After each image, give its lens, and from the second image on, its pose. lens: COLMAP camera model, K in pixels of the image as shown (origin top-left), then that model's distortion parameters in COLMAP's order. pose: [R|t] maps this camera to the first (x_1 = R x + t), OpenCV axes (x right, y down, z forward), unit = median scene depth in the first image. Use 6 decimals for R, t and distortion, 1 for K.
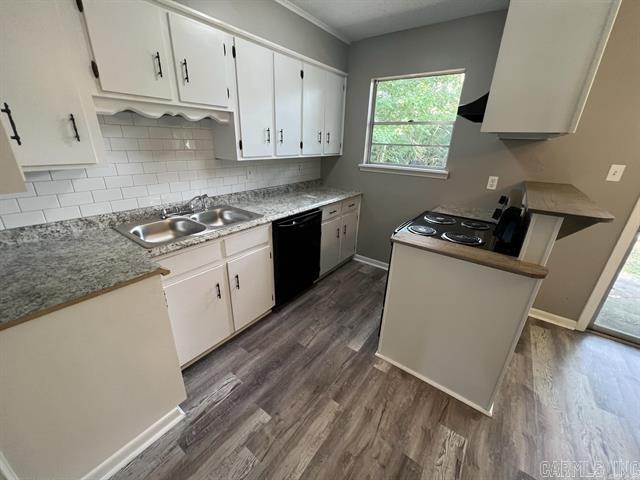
lens RADIAL K [[257.1, 0, 319.1], [0, 257.1, 240.5], [0, 0, 1]] dist [-0.001942, 0.000862]
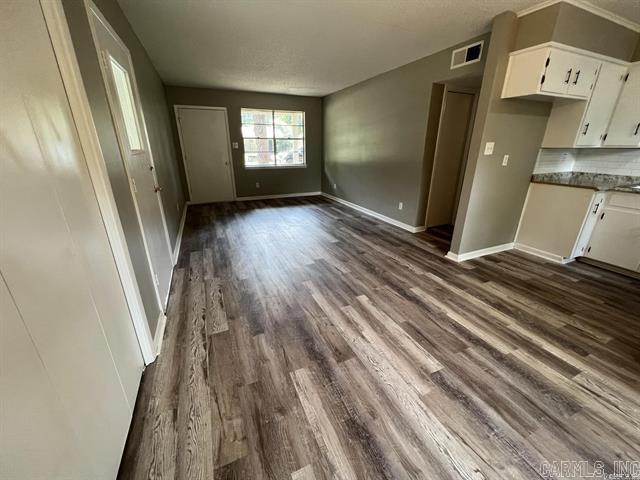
lens RADIAL K [[257.1, 0, 318.1], [0, 257.1, 238.7], [0, 0, 1]] dist [-0.001942, 0.000862]
pose [[-0.502149, 0.260128, -0.824730, 1.418735], [-0.337300, 0.819238, 0.463765, 0.132970], [0.796288, 0.511061, -0.323639, -0.021000]]
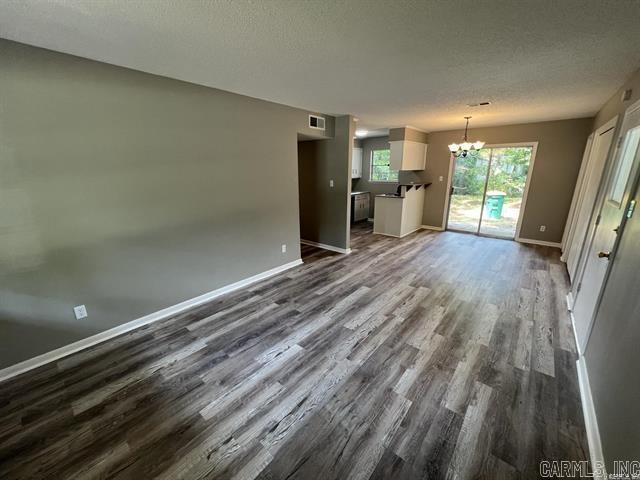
lens RADIAL K [[257.1, 0, 317.5], [0, 257.1, 237.5], [0, 0, 1]] dist [-0.001942, 0.000862]
pose [[0.996207, -0.021475, -0.084320, -0.197819], [0.011545, 0.993119, -0.116535, 0.771154], [0.086243, 0.115120, 0.989601, -2.118707]]
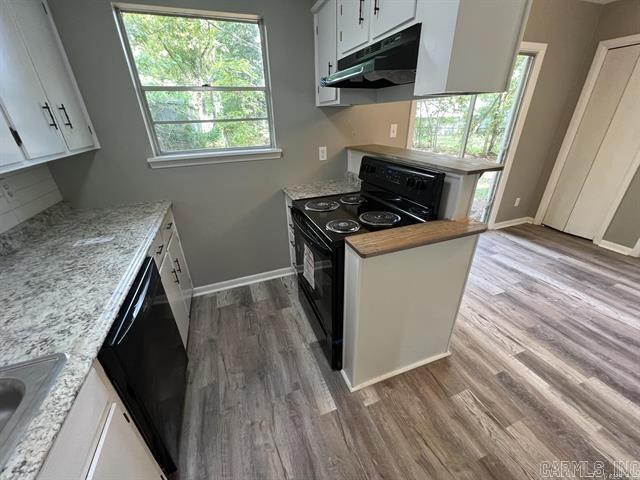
lens RADIAL K [[257.1, 0, 321.3], [0, 257.1, 239.5], [0, 0, 1]] dist [-0.001942, 0.000862]
pose [[0.542926, -0.404308, 0.736048, -0.191034], [0.346704, 0.906208, 0.242039, -0.173166], [-0.764871, 0.123782, 0.632179, 0.441075]]
